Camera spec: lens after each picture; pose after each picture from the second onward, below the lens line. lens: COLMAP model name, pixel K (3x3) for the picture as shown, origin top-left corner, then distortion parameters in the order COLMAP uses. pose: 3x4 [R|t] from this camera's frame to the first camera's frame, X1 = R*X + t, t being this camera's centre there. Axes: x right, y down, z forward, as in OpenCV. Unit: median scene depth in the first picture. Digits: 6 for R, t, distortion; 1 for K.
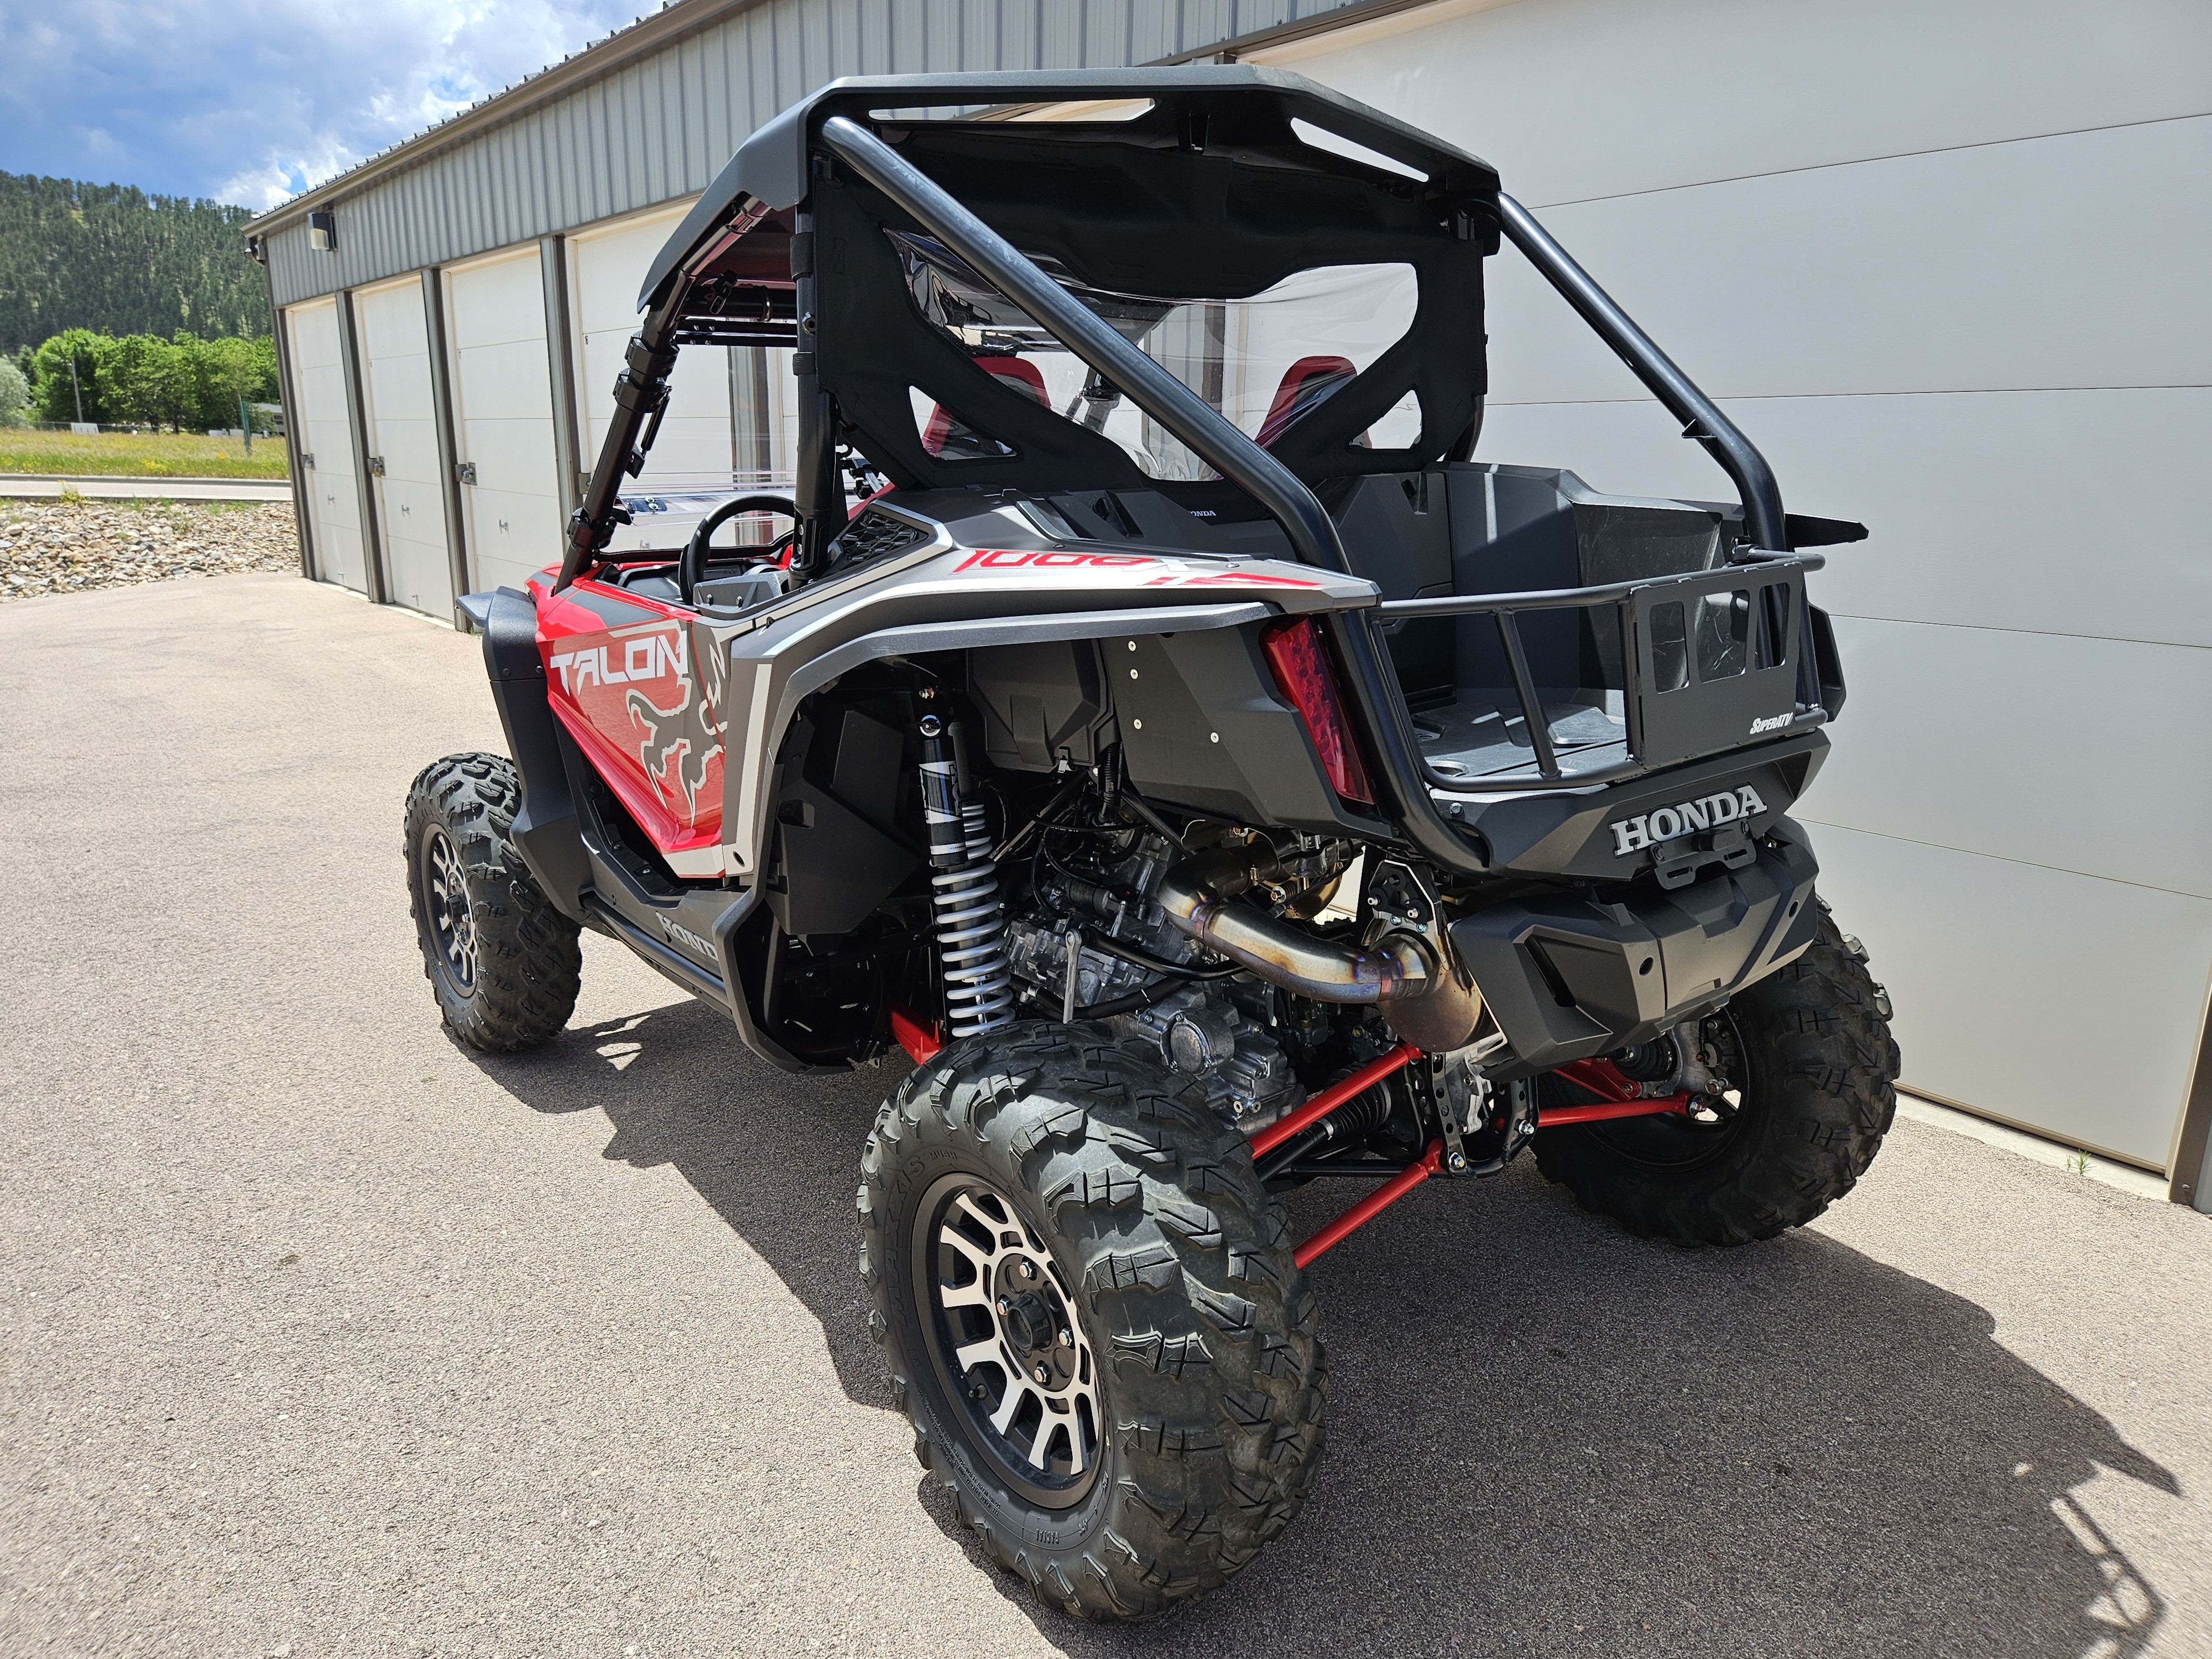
lens RADIAL K [[1518.4, 0, 1106.2], [0, 1518.4, 840.1], [0, 0, 1]] dist [0.046312, -0.014001]
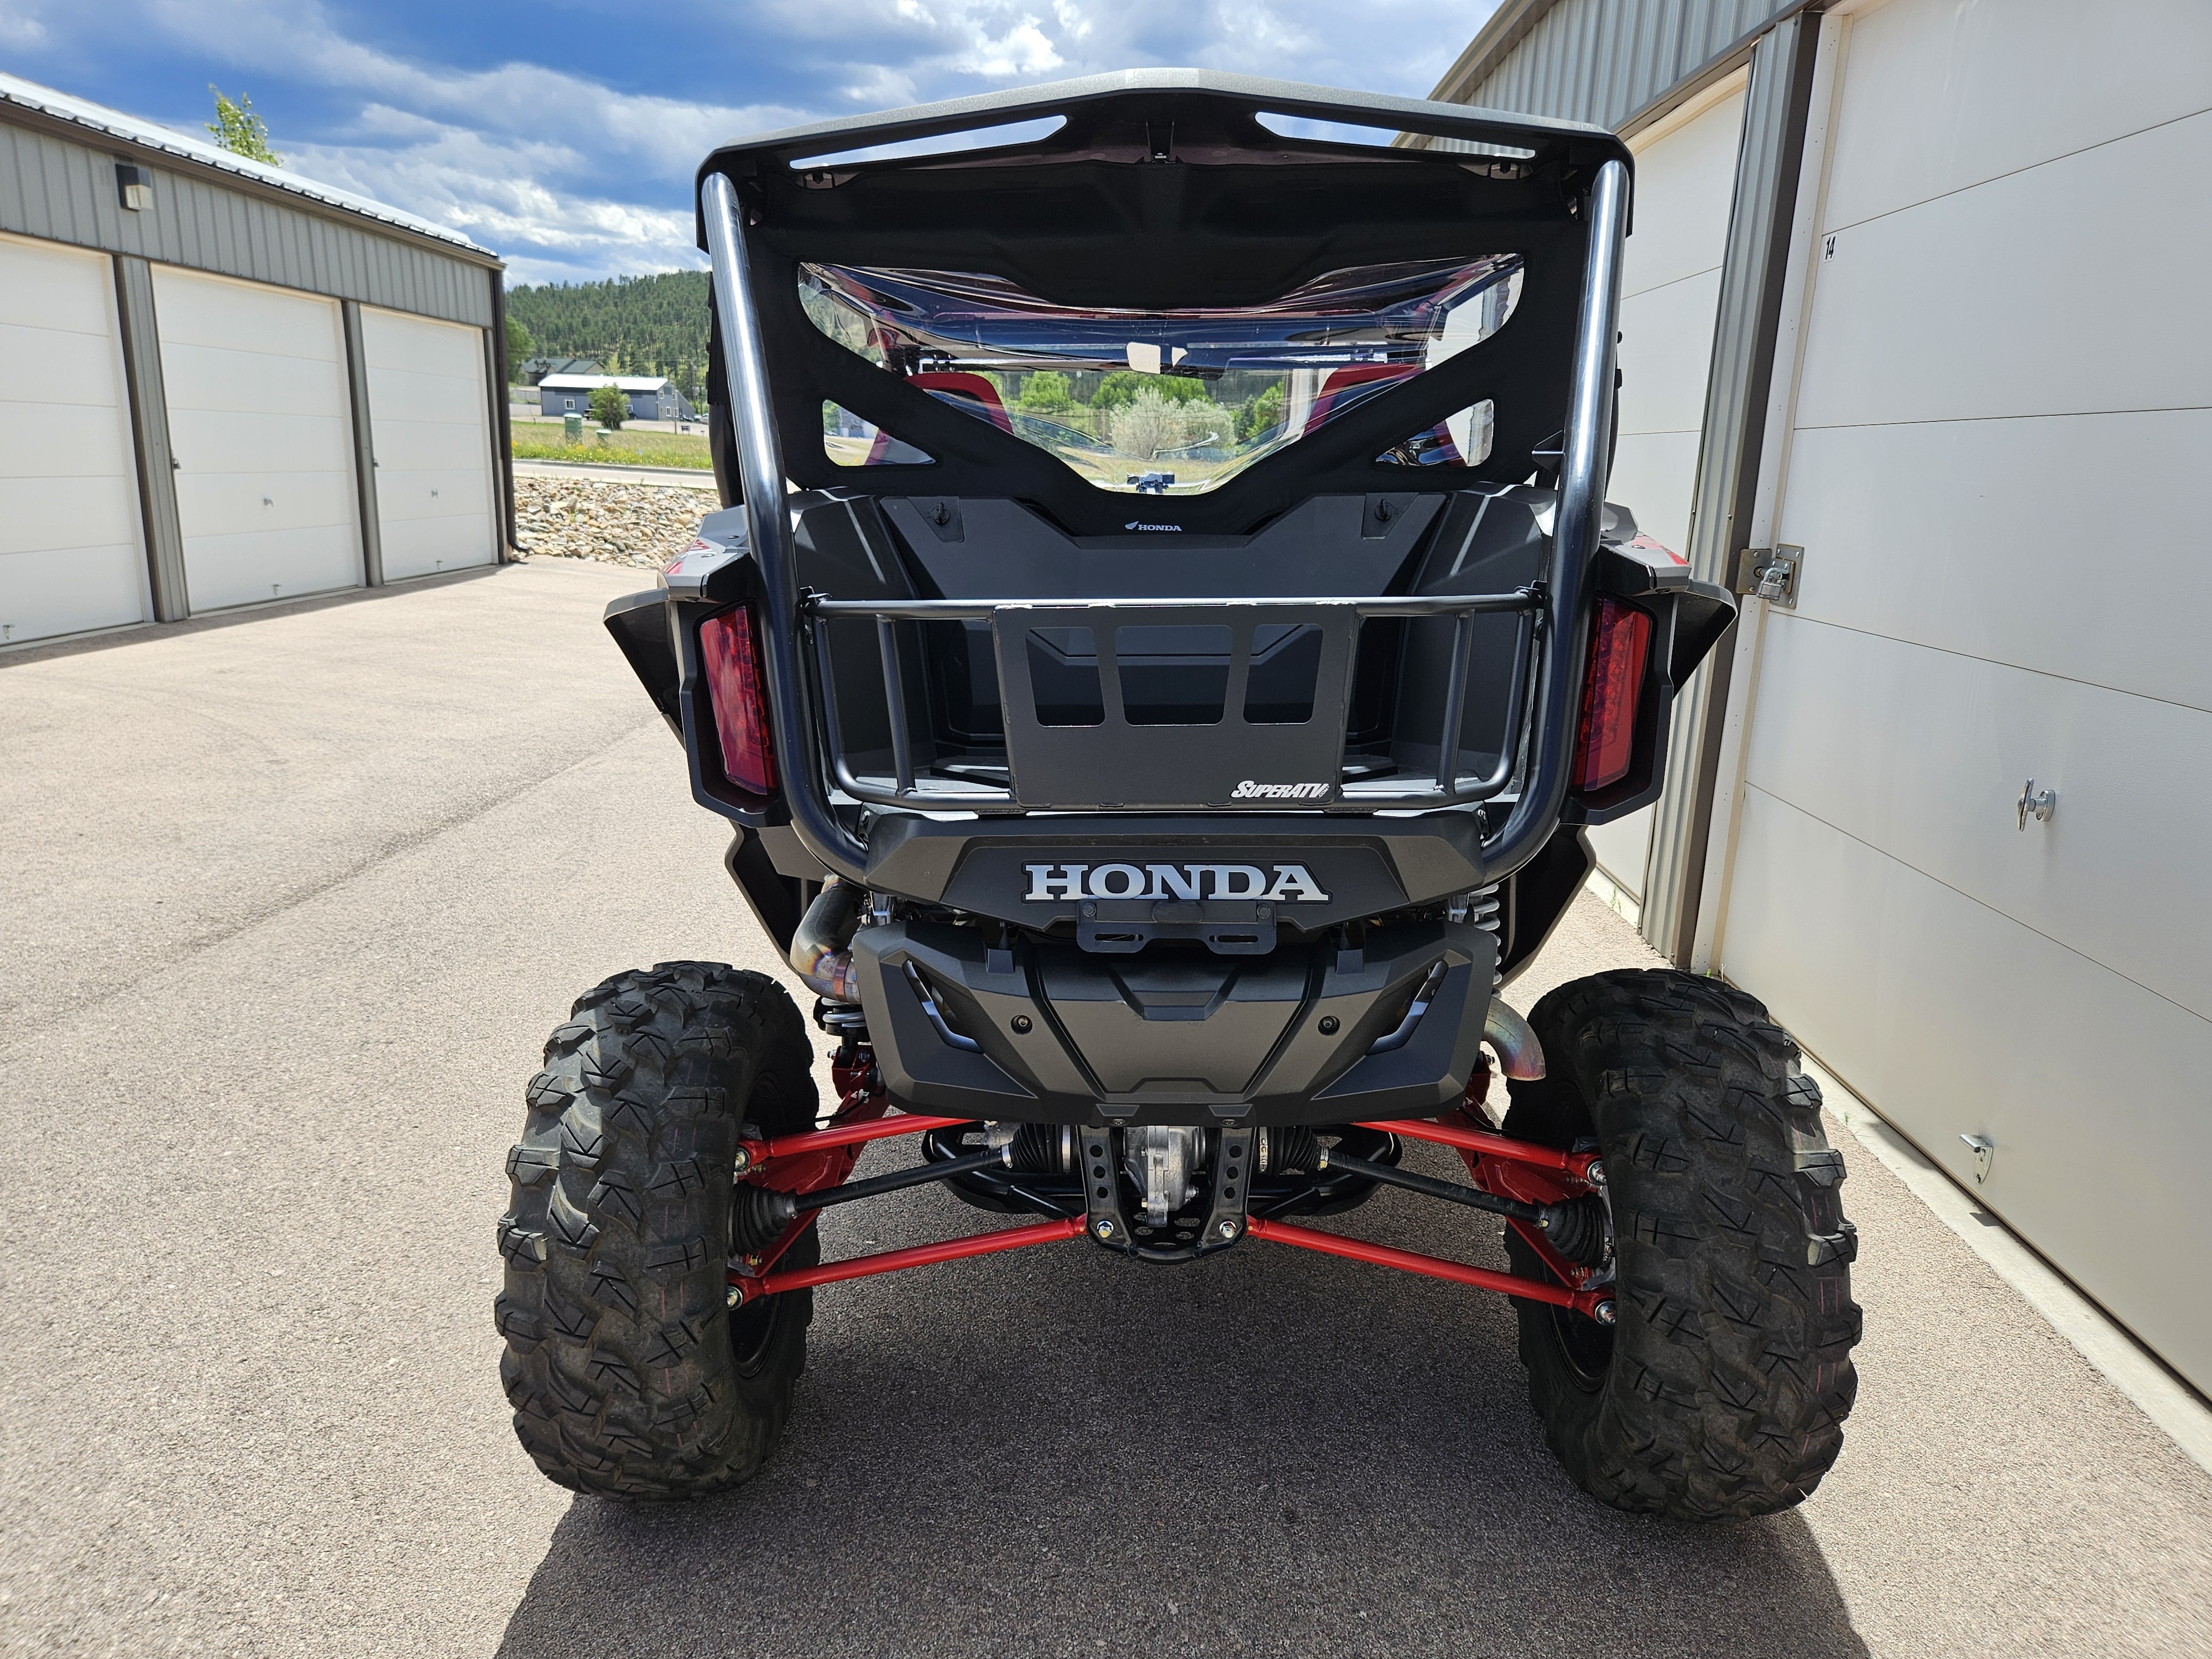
lens RADIAL K [[1518.4, 0, 1109.7], [0, 1518.4, 826.5], [0, 0, 1]] dist [0.046312, -0.014001]
pose [[0.774213, 0.160300, -0.612289, 0.977867], [-0.177715, 0.983536, 0.032782, -0.075963], [0.607463, 0.083433, 0.789954, 0.334759]]
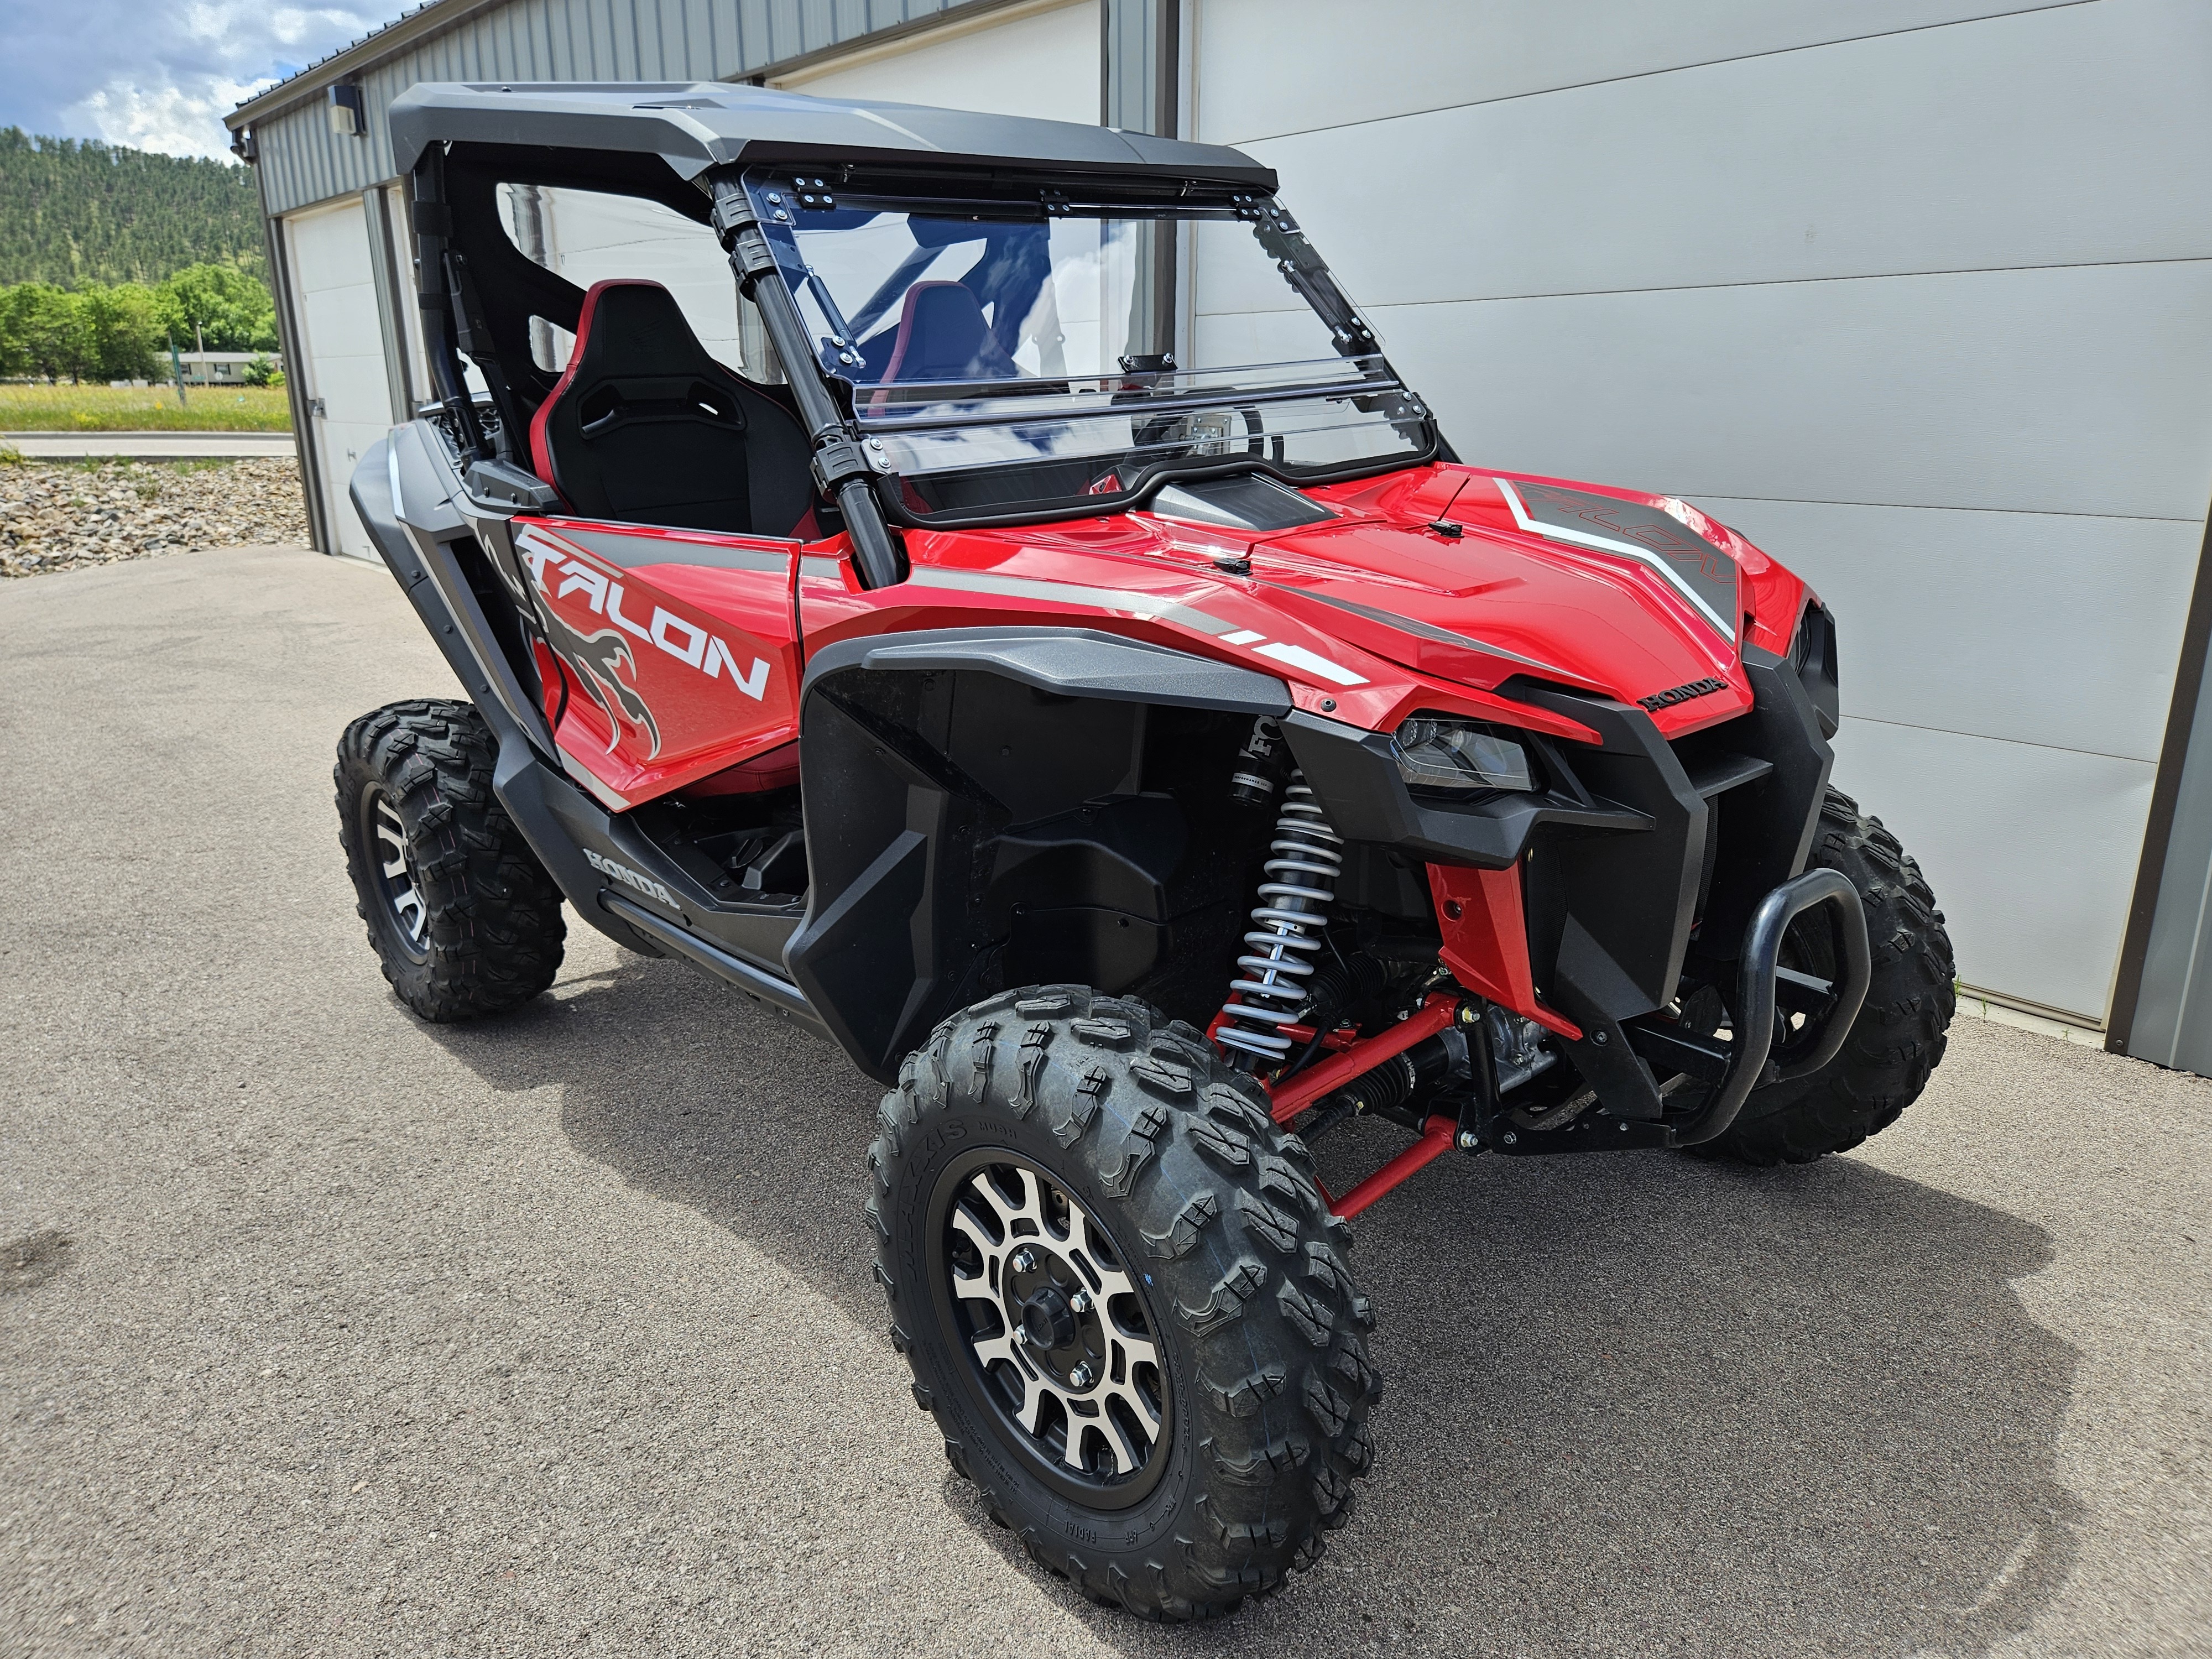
lens RADIAL K [[1518.4, 0, 1059.4], [0, 1518.4, 819.7], [0, 0, 1]] dist [0.046312, -0.014001]
pose [[0.999456, -0.026025, 0.020275, -0.053369], [0.025468, 0.999304, 0.027247, -0.014703], [-0.020970, -0.026716, 0.999423, 0.062456]]
